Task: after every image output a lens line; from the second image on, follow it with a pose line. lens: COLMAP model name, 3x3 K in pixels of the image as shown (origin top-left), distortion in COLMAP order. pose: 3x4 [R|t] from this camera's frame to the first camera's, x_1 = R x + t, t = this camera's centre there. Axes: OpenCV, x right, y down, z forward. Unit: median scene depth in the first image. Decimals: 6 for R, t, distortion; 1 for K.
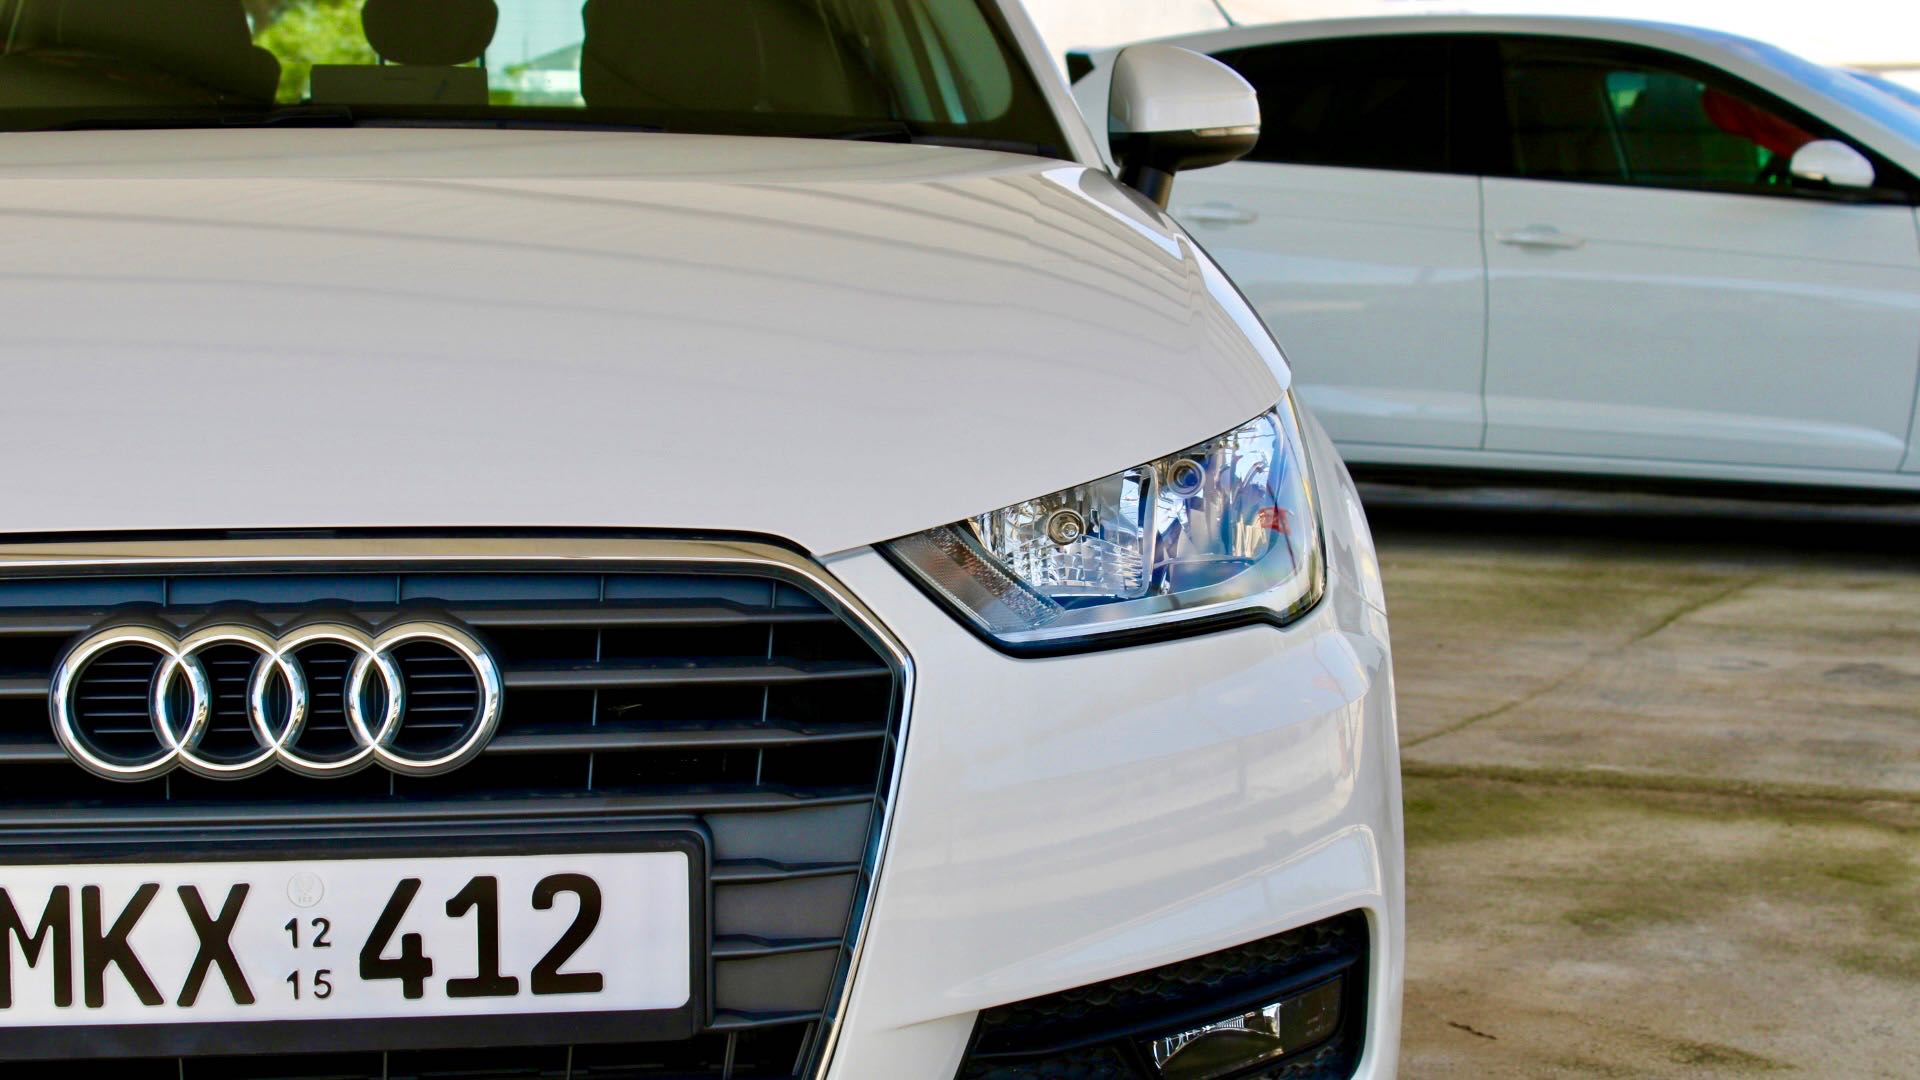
lens RADIAL K [[3599.7, 0, 960.0], [0, 3599.7, 540.0], [0, 0, 1]] dist [0.026837, 0.081678]
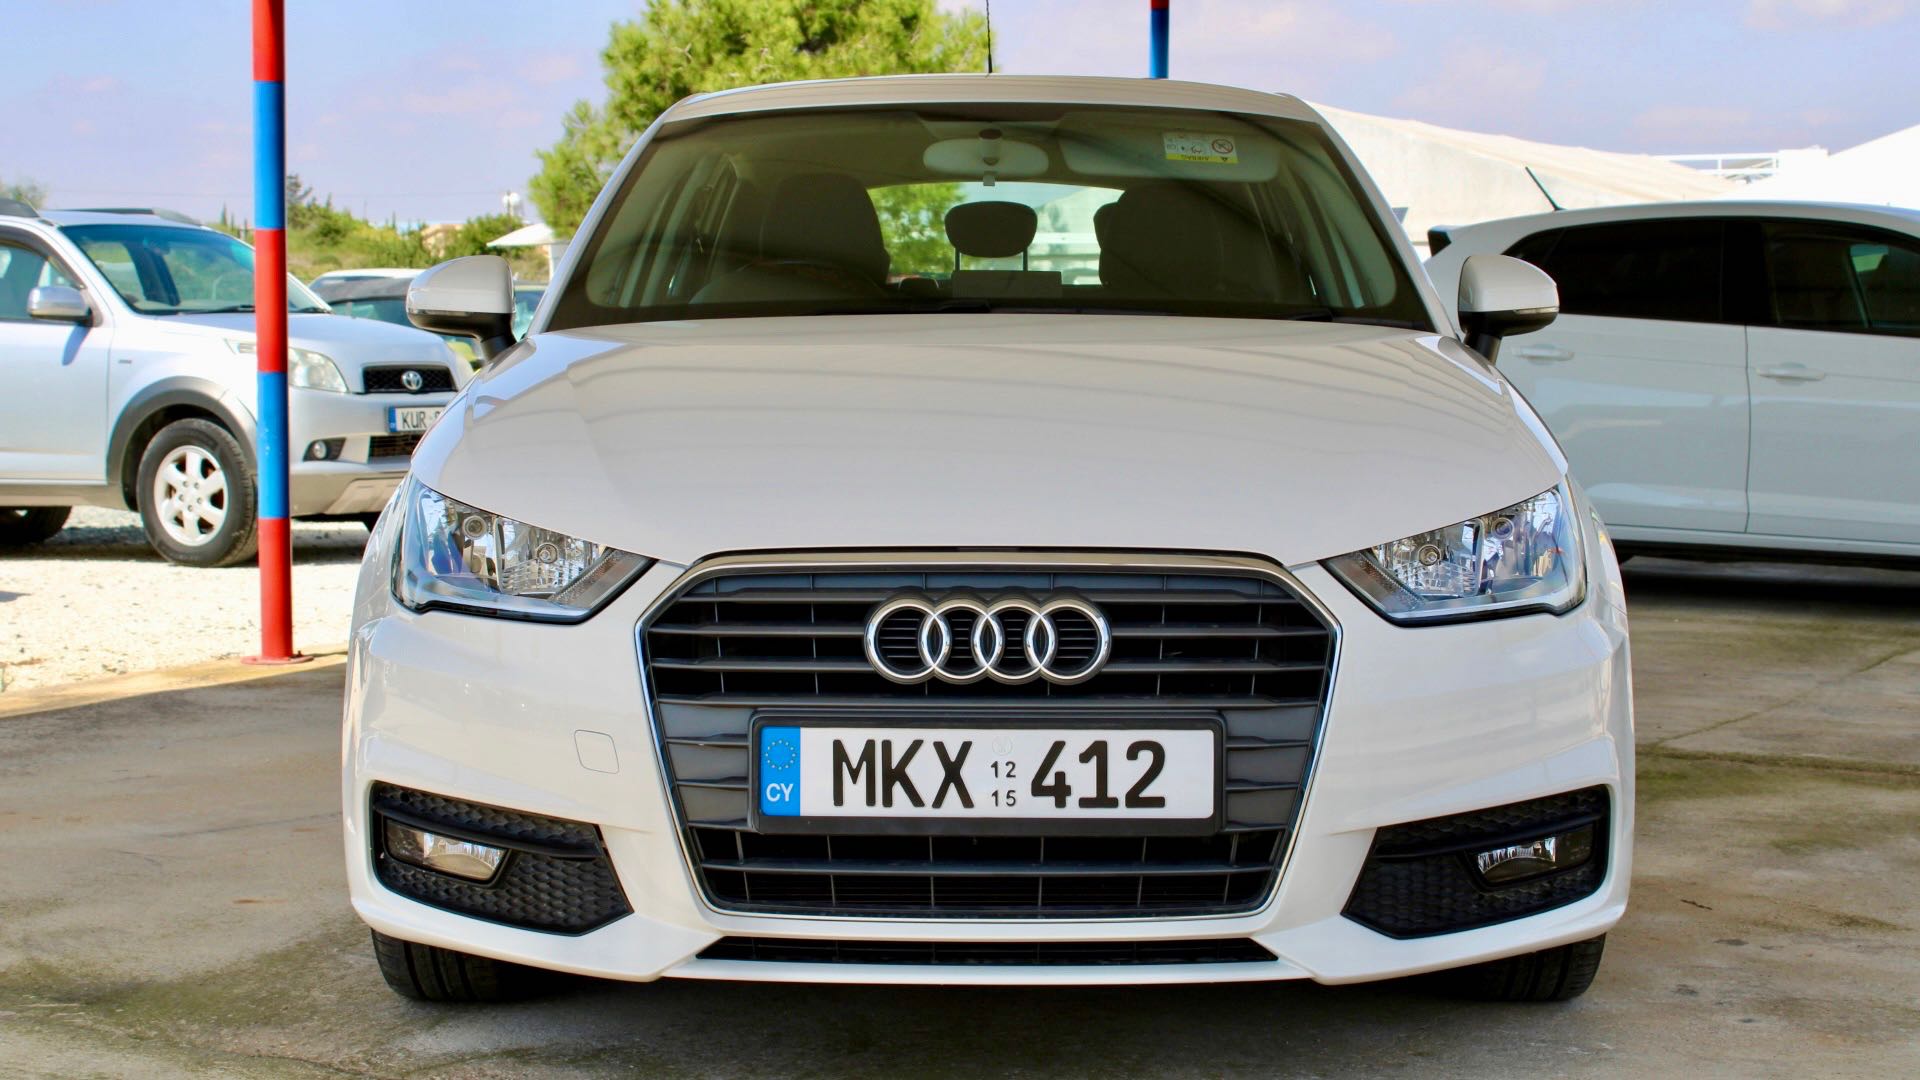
lens RADIAL K [[3065.1, 0, 960.0], [0, 3065.1, 540.0], [0, 0, 1]] dist [0.002585, 0.095084]
pose [[0.992691, 0.010917, -0.120188, -0.017050], [-0.013918, 0.999611, -0.024163, 0.028032], [0.119878, 0.025659, 0.992457, -0.472234]]
